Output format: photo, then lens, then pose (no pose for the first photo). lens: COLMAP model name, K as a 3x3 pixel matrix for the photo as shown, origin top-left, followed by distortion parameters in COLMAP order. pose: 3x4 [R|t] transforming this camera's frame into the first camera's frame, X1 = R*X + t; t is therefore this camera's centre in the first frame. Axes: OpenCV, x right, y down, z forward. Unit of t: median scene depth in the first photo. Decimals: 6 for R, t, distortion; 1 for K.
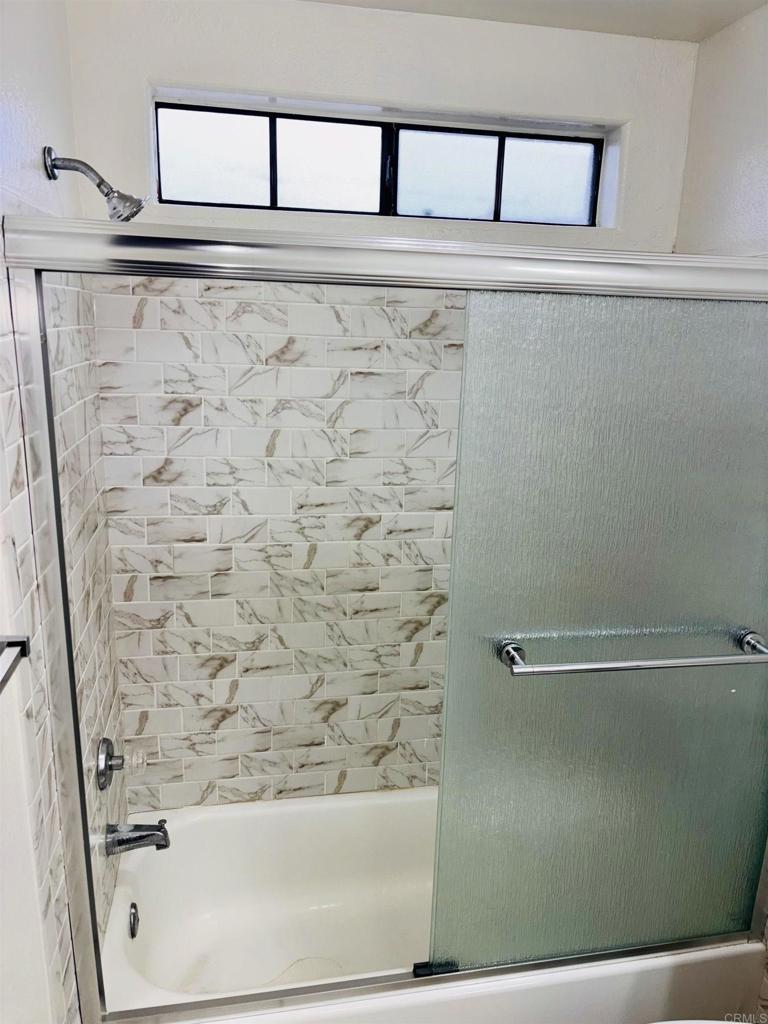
lens RADIAL K [[777.9, 0, 385.9], [0, 777.9, 518.5], [0, 0, 1]] dist [0.077505, -0.093331]
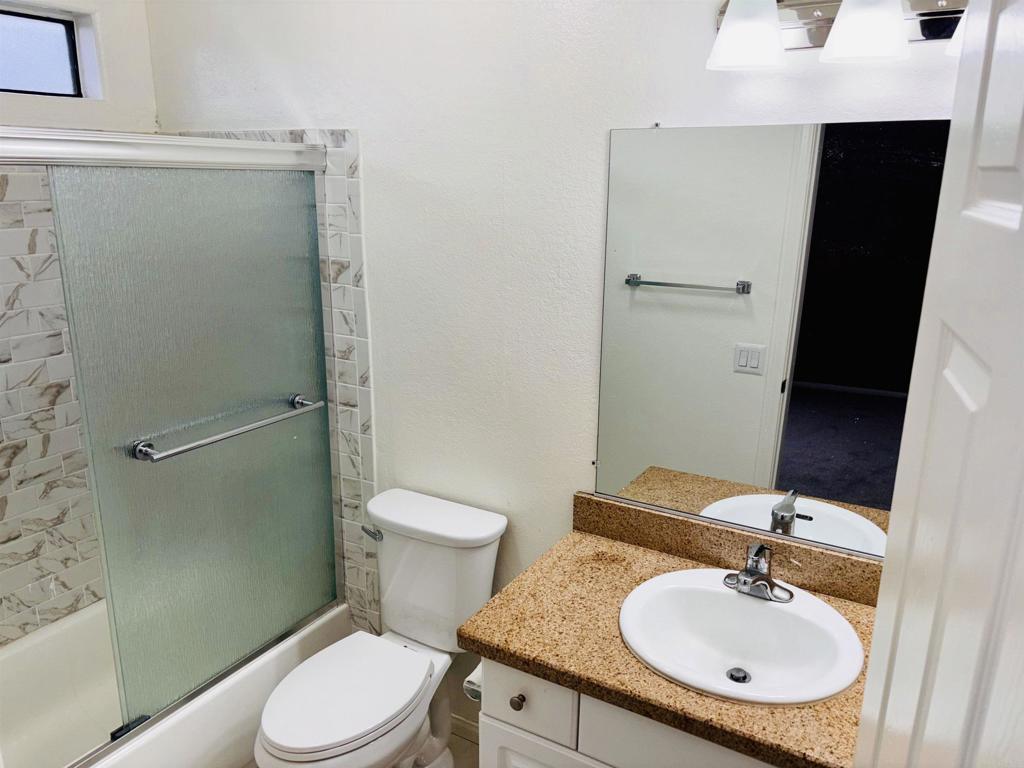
lens RADIAL K [[779.3, 0, 509.8], [0, 779.3, 382.0], [0, 0, 1]] dist [0.063216, -0.067531]
pose [[0.669628, -0.210645, 0.712199, -0.257767], [0.193443, 0.975305, 0.106584, 0.035934], [-0.717062, 0.066398, 0.693839, -0.248968]]
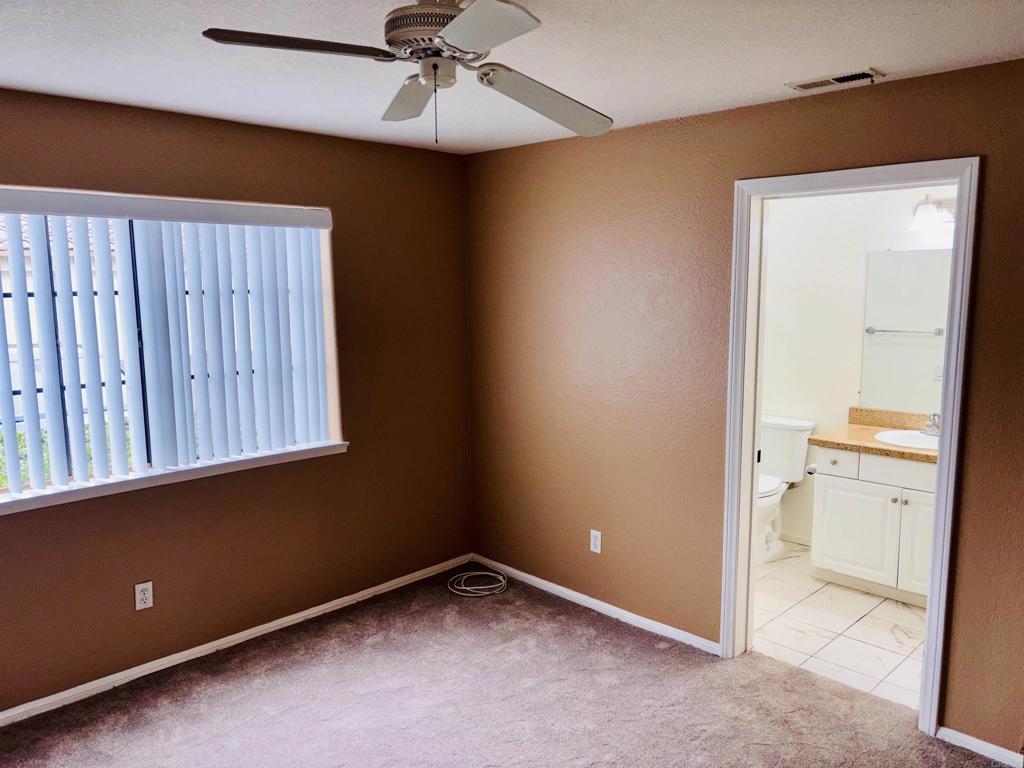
lens RADIAL K [[779.3, 0, 509.8], [0, 779.3, 382.0], [0, 0, 1]] dist [0.063216, -0.067531]
pose [[0.832571, -0.113448, 0.542177, -1.759780], [0.169665, 0.983986, -0.054644, 0.195965], [-0.527295, 0.137483, 0.838486, -1.125820]]
